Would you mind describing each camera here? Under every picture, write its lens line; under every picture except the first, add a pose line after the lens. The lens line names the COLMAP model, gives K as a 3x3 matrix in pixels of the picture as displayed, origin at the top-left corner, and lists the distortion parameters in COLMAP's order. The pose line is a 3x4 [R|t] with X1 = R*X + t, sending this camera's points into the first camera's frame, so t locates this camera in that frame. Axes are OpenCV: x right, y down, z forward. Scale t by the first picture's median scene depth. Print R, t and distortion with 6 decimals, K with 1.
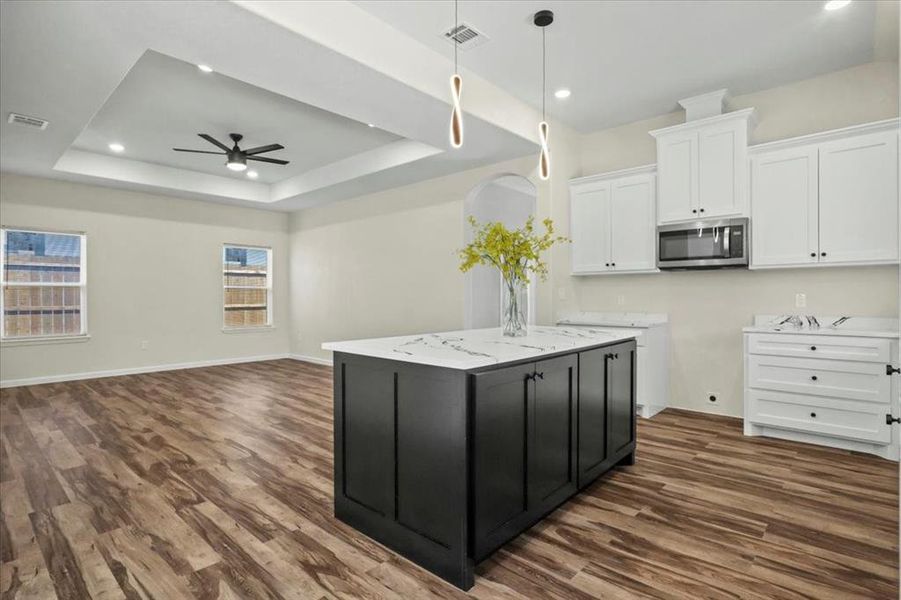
lens RADIAL K [[452.1, 0, 453.5], [0, 452.1, 296.6], [0, 0, 1]] dist [-0.019764, 0.013353]
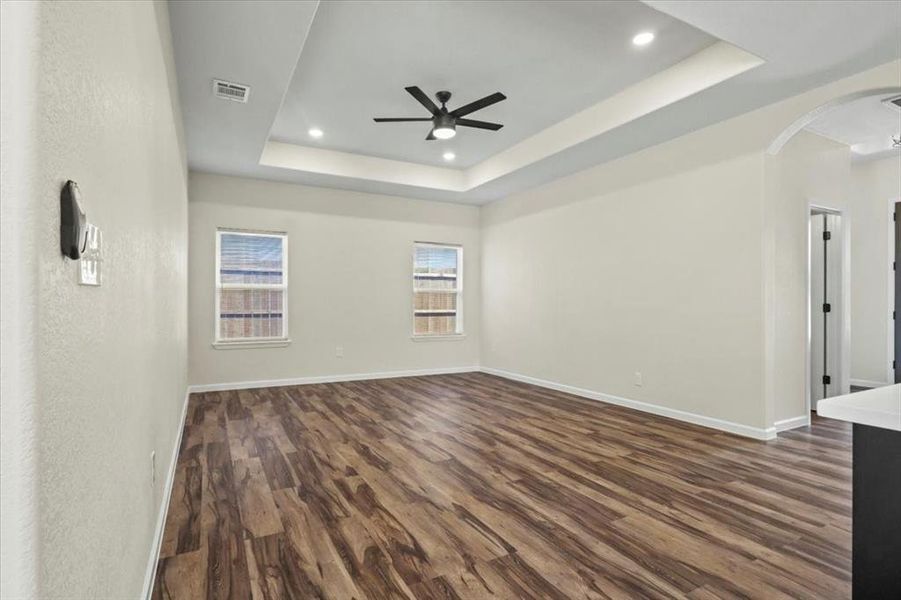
lens RADIAL K [[452.1, 0, 453.1], [0, 452.1, 305.5], [0, 0, 1]] dist [-0.019764, 0.013353]
pose [[0.943227, 0.003599, -0.332128, -0.284487], [-0.003639, 0.999993, 0.000501, 0.018742], [0.332128, 0.000736, 0.943234, 0.361242]]
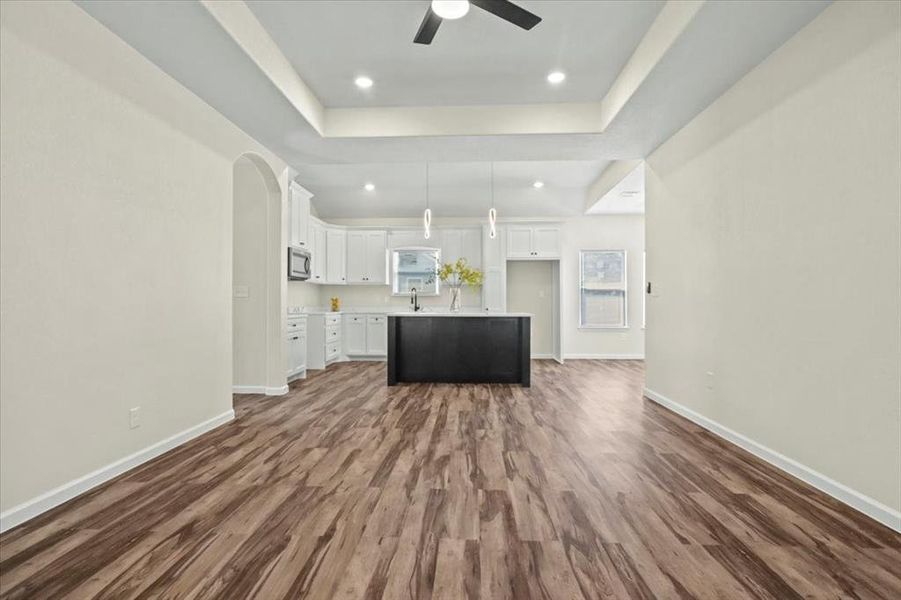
lens RADIAL K [[452.1, 0, 442.9], [0, 452.1, 300.4], [0, 0, 1]] dist [-0.019764, 0.013353]
pose [[-0.622222, 0.003433, 0.782833, -1.184086], [0.001073, 0.999993, -0.003532, 0.023792], [-0.782840, -0.001357, -0.622221, 1.825065]]
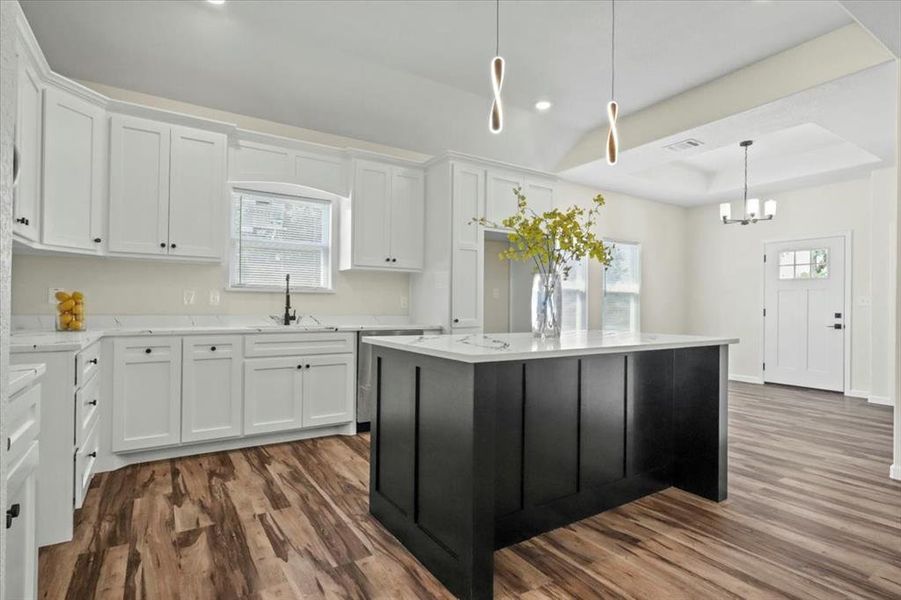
lens RADIAL K [[452.1, 0, 453.5], [0, 452.1, 301.6], [0, 0, 1]] dist [-0.019764, 0.013353]
pose [[-0.965379, -0.009291, 0.260686, 0.061736], [-0.010586, 0.999938, -0.003564, 0.015716], [-0.260636, -0.006200, -0.965417, 1.425416]]
